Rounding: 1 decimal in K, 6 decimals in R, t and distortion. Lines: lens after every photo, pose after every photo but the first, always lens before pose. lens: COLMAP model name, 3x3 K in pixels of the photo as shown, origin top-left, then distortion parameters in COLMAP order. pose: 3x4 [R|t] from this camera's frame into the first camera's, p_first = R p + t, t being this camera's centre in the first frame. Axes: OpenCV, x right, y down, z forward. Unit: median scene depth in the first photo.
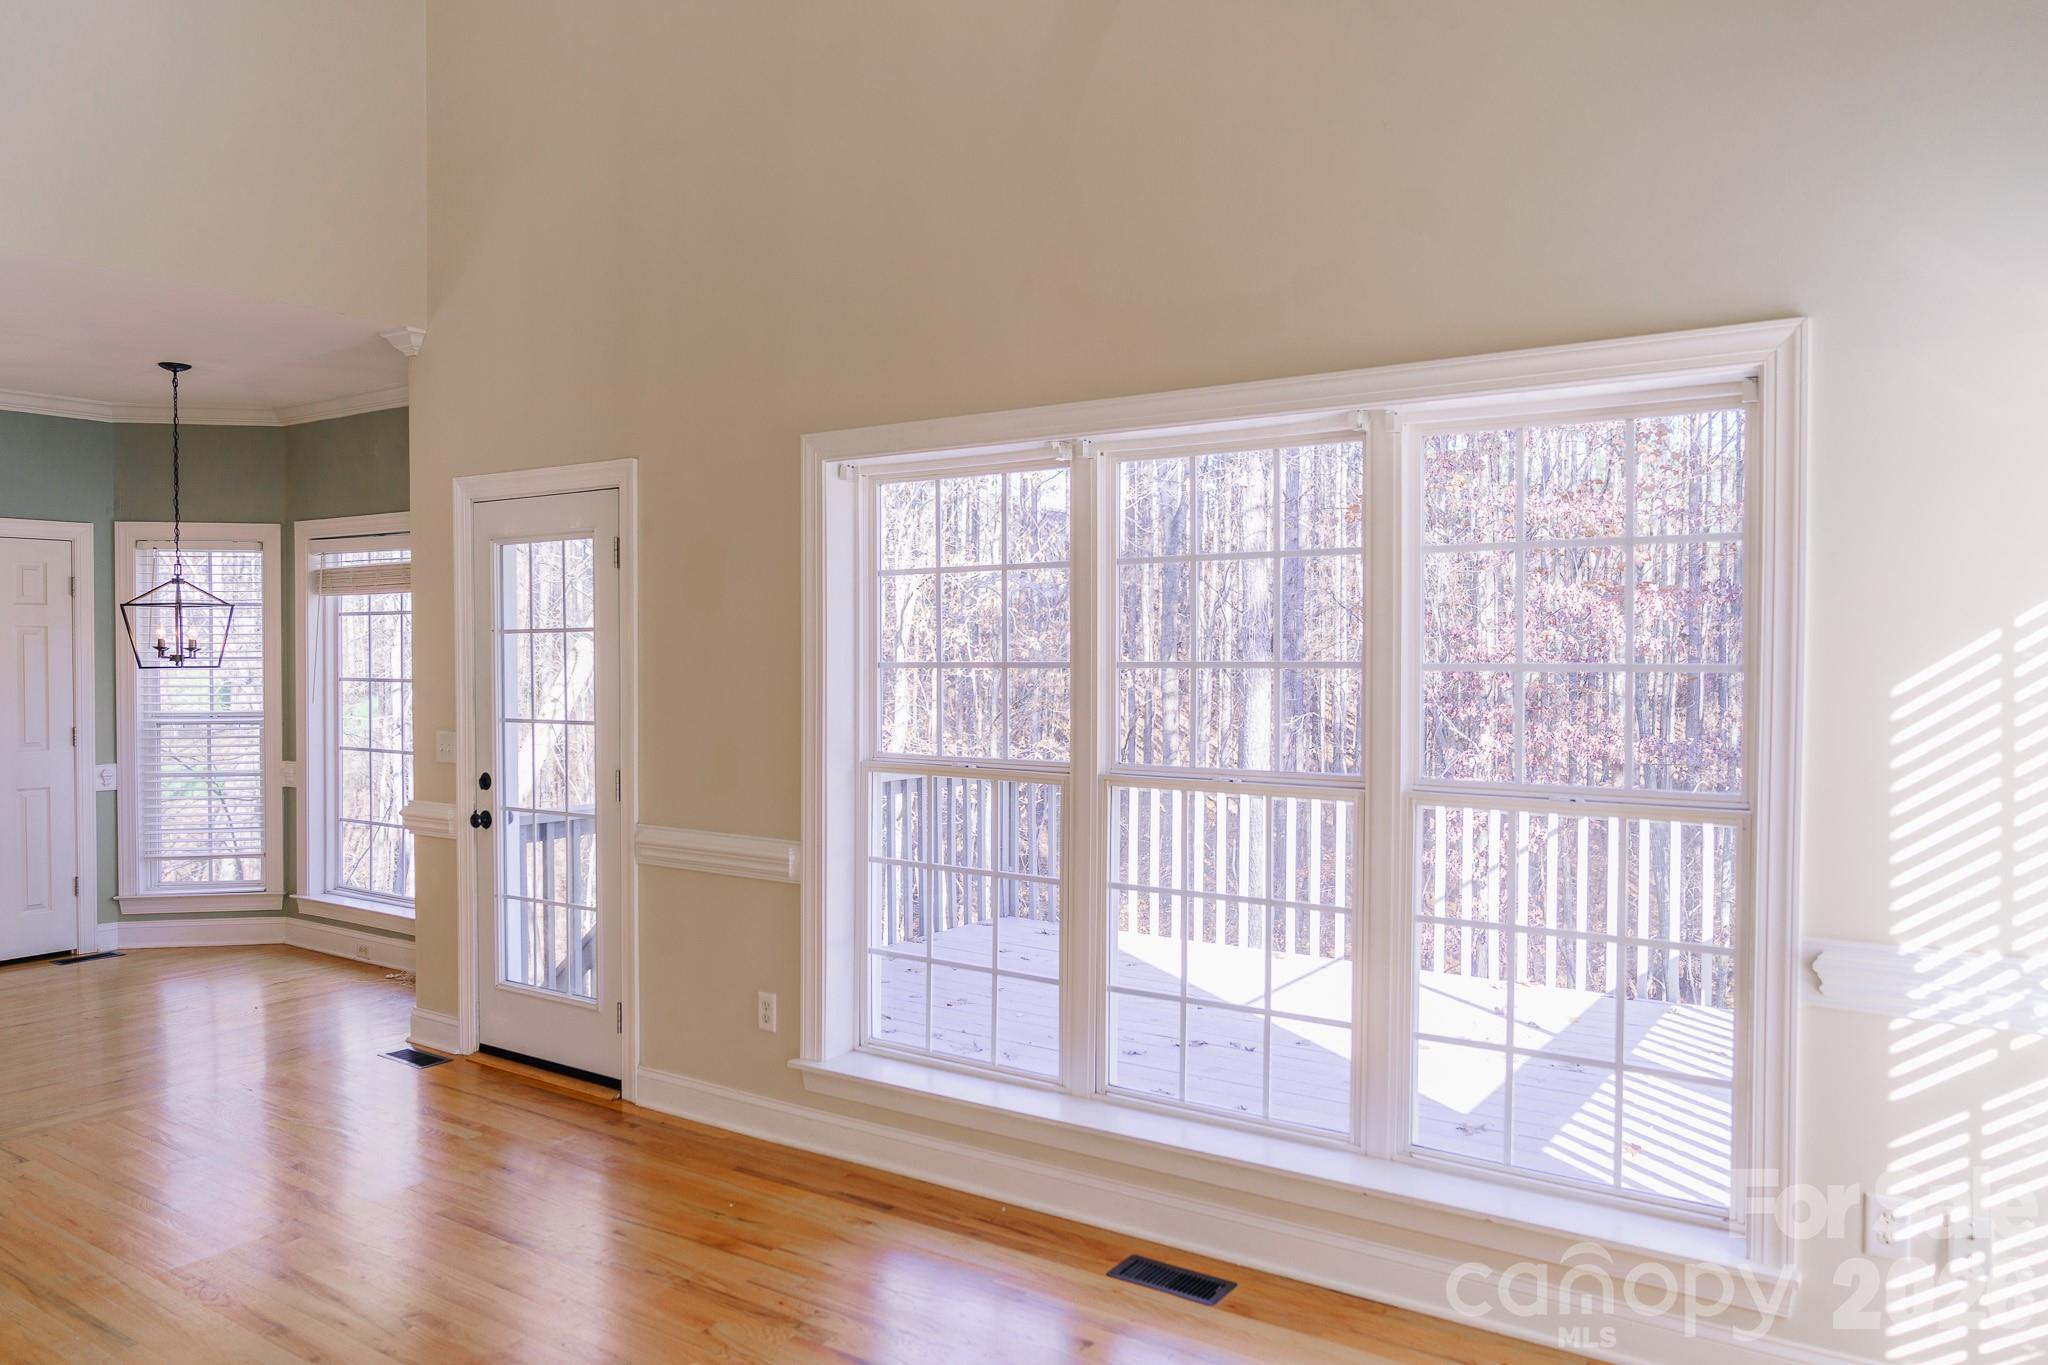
lens RADIAL K [[1432.3, 0, 1064.4], [0, 1432.3, 677.8], [0, 0, 1]] dist [-0.046392, 0.029942]
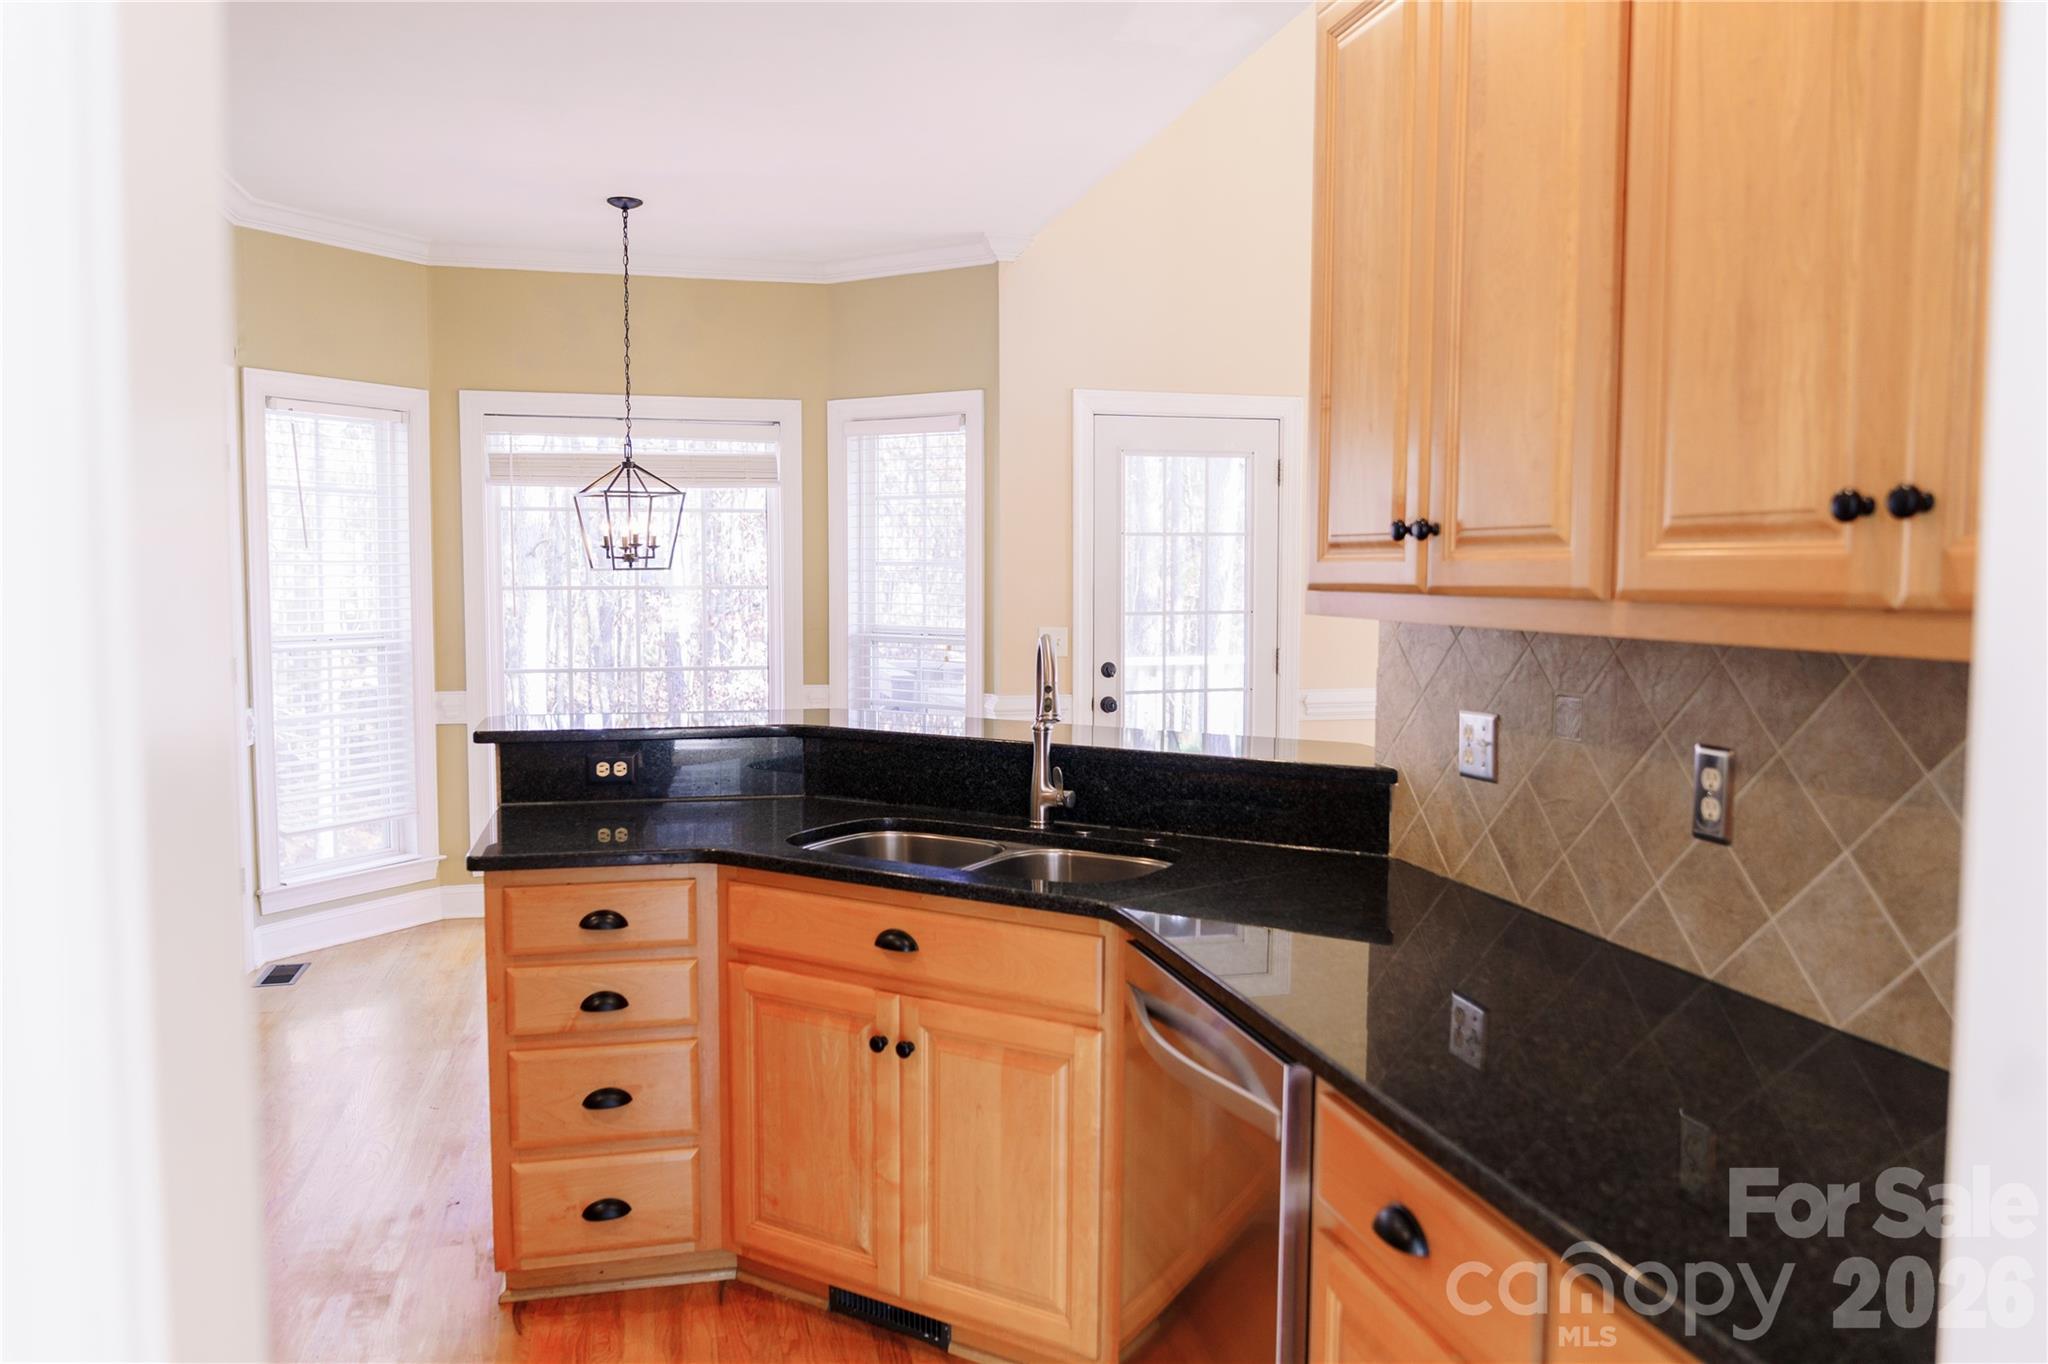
lens RADIAL K [[1423.2, 0, 1029.8], [0, 1423.2, 674.9], [0, 0, 1]] dist [-0.054074, 0.037460]
pose [[0.666124, -0.053761, 0.743901, -1.206811], [0.015070, 0.998165, 0.058642, 0.010336], [-0.745689, -0.027853, 0.665712, 0.295937]]
